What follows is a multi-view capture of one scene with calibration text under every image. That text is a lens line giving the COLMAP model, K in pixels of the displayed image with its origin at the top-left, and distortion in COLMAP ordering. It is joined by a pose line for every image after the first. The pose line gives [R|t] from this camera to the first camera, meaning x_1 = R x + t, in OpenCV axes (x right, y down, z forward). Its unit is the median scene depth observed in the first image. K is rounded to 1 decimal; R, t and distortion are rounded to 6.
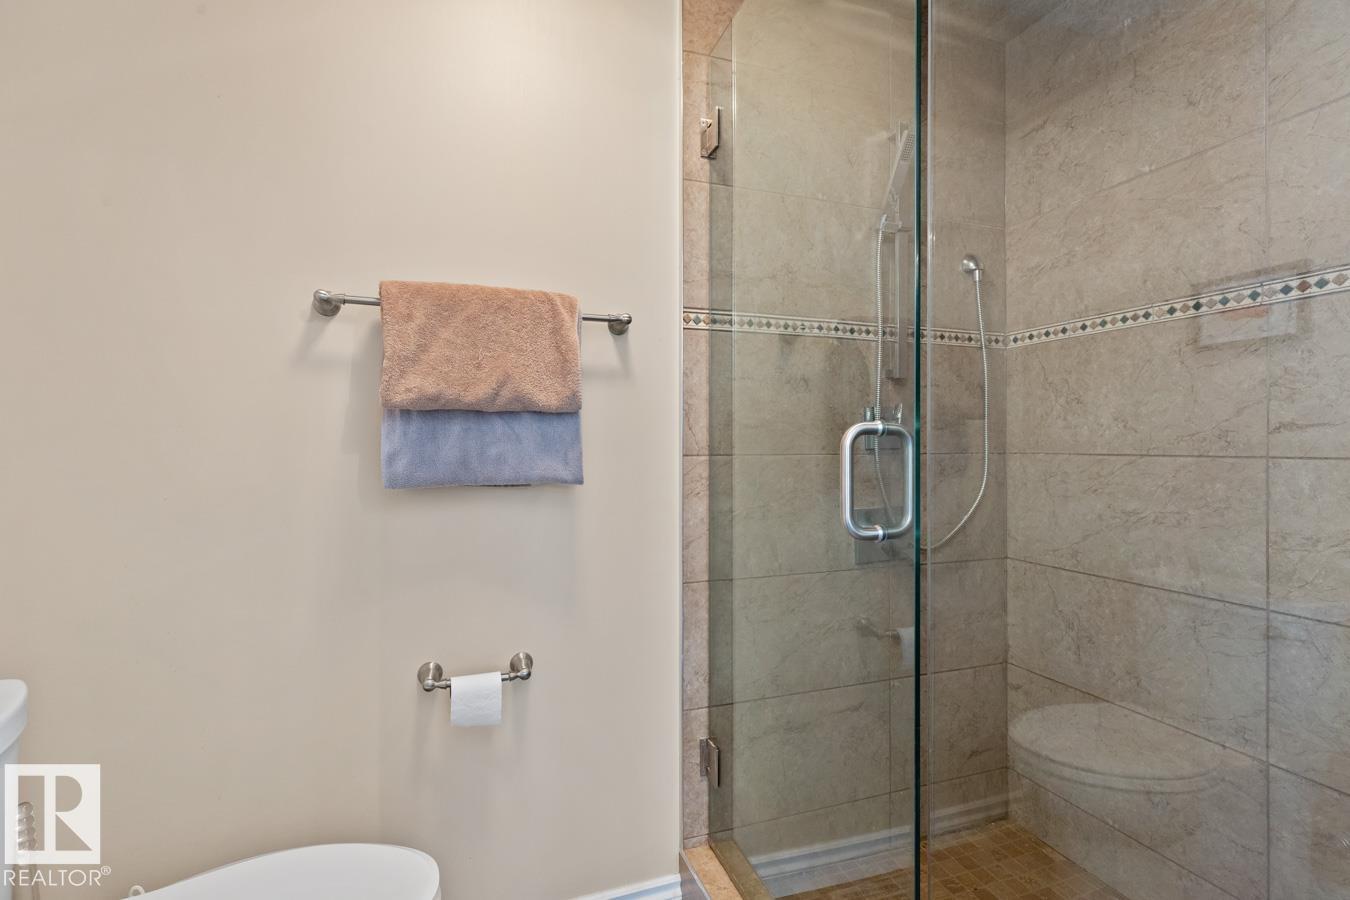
lens RADIAL K [[620.8, 0, 667.1], [0, 620.8, 443.3], [0, 0, 1]] dist [0.000773, 0.000248]
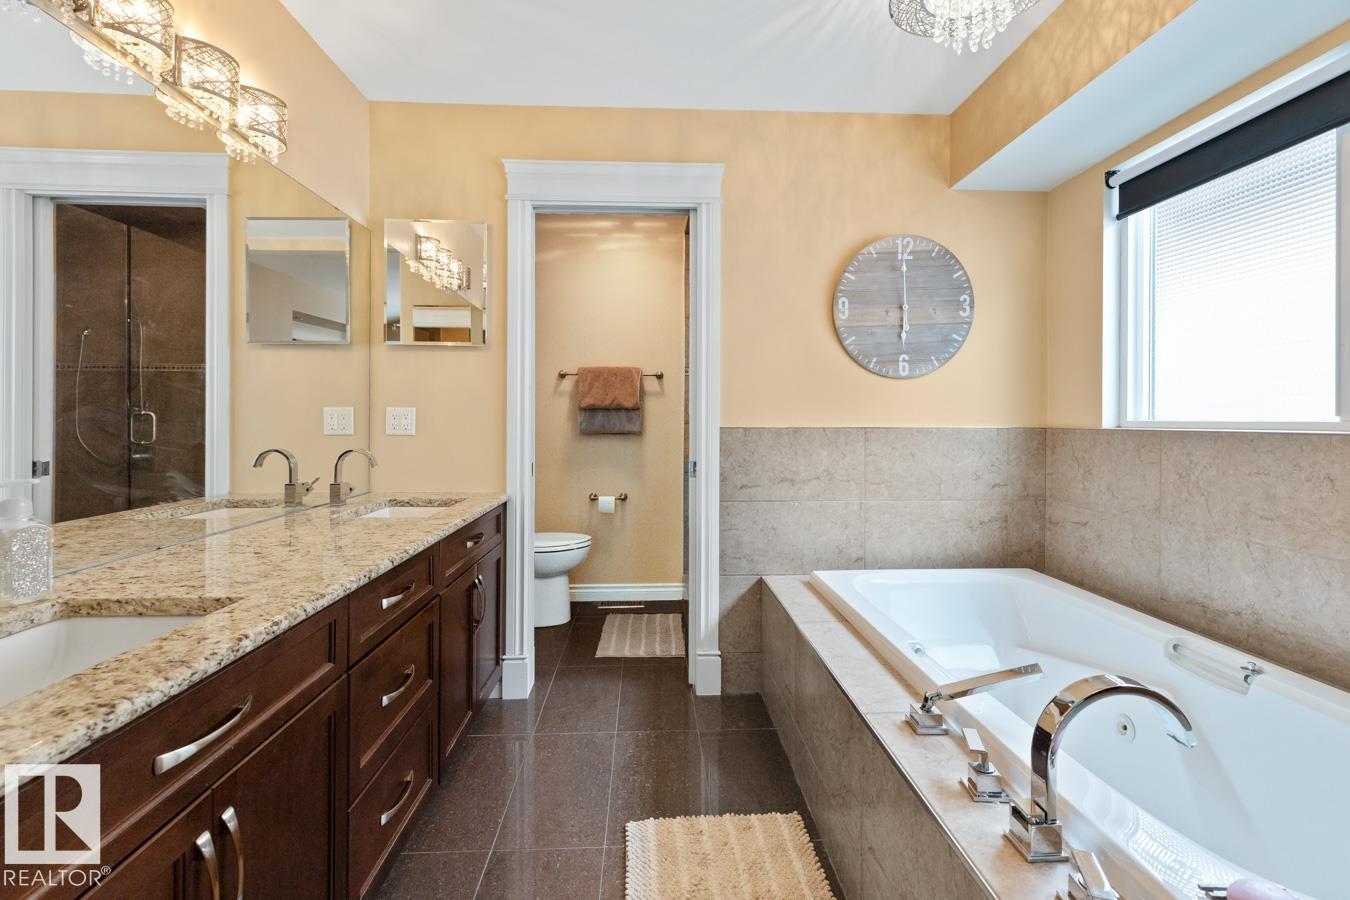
lens RADIAL K [[620.8, 0, 678.6], [0, 620.8, 423.6], [0, 0, 1]] dist [0.000773, 0.000248]
pose [[0.962310, 0.000215, -0.271954, 0.850281], [-0.001624, 0.999986, -0.004959, 0.034888], [0.271949, 0.005214, 0.962298, -1.811621]]
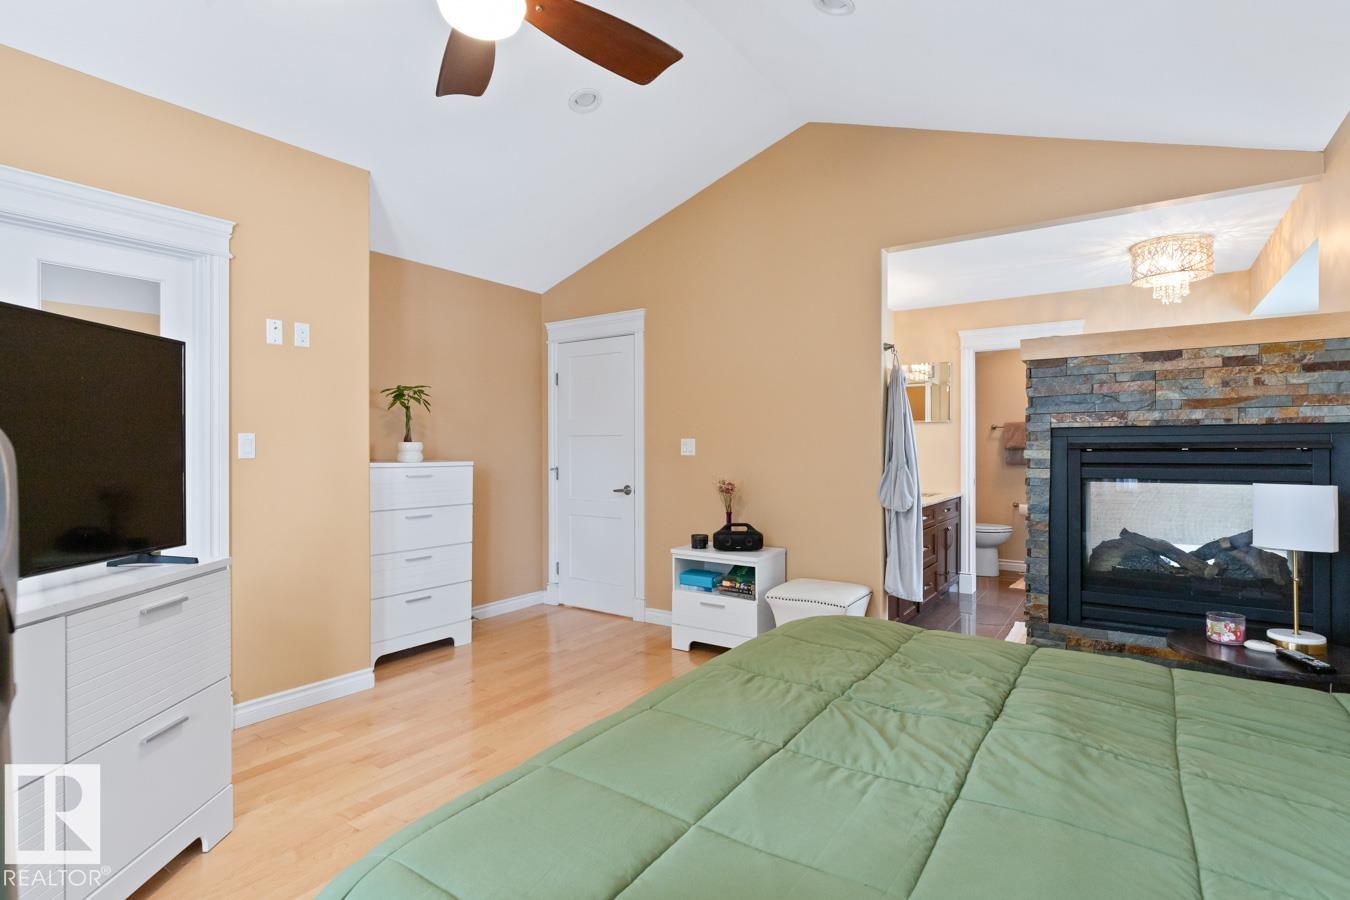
lens RADIAL K [[668.2, 0, 673.6], [0, 668.2, 451.3], [0, 0, 1]] dist [0.001423, 0.000023]
pose [[0.600299, -0.000215, -0.799776, 2.166317], [-0.003390, 0.999990, -0.002813, -0.007217], [0.799769, 0.004400, 0.600292, -4.209064]]
